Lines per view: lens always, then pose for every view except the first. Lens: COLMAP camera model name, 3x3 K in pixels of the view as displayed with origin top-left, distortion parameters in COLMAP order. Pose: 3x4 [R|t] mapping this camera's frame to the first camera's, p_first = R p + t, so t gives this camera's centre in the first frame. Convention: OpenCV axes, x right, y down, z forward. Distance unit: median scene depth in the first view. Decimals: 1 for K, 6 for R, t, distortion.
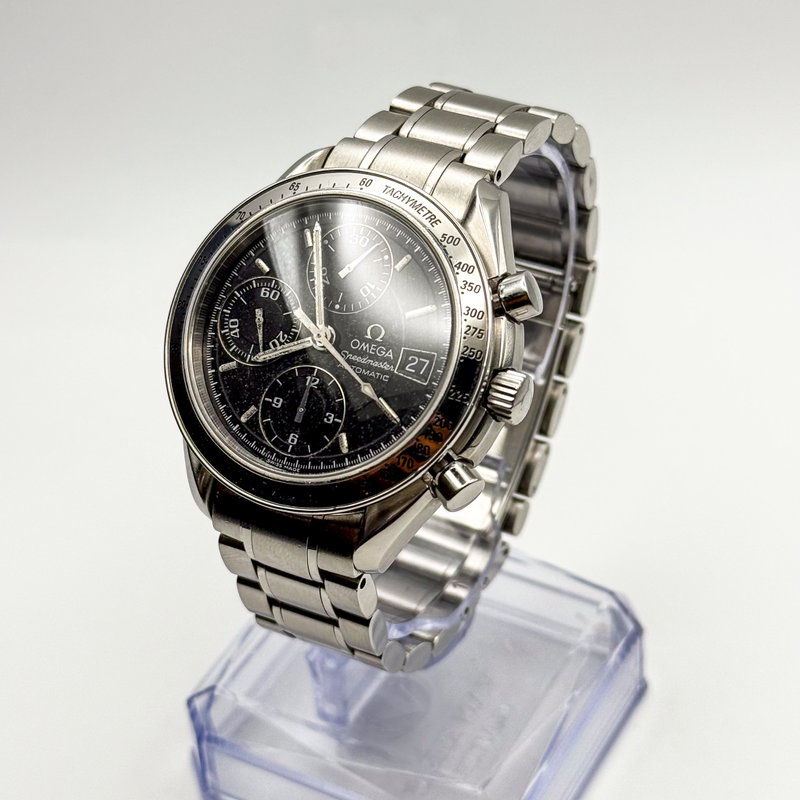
lens RADIAL K [[1955.1, 0, 400.0], [0, 1955.1, 400.0], [0, 0, 1]] dist [-0.031280, -0.276295]
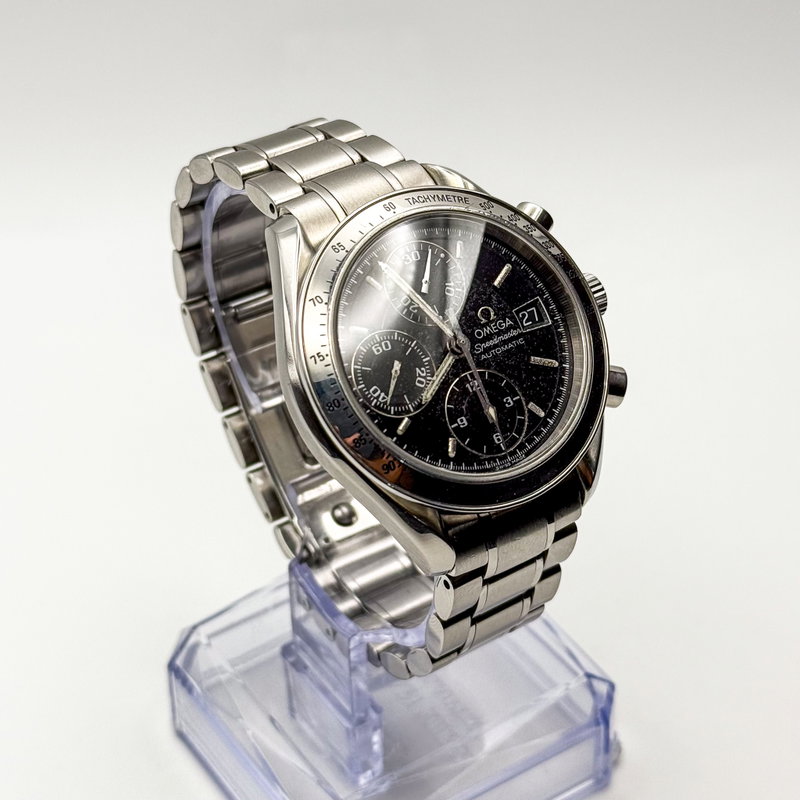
lens RADIAL K [[1955.1, 0, 400.0], [0, 1955.1, 400.0], [0, 0, 1]] dist [-0.031280, -0.276295]
pose [[0.463424, -0.502260, 0.730050, -0.825394], [0.541237, 0.812761, 0.215595, -0.248526], [-0.701642, 0.295218, 0.648495, 0.348186]]
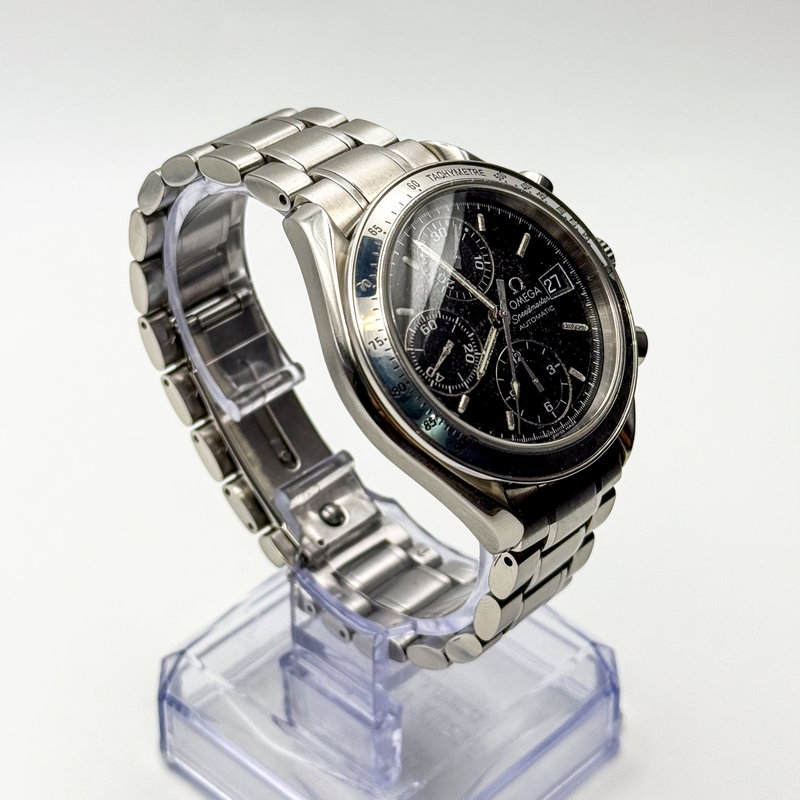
lens RADIAL K [[1955.1, 0, 400.0], [0, 1955.1, 400.0], [0, 0, 1]] dist [-0.031280, -0.276295]
pose [[0.253523, -0.532388, 0.807644, -0.901715], [0.579315, 0.752199, 0.313990, -0.350676], [-0.774674, 0.388277, 0.499120, 0.536708]]
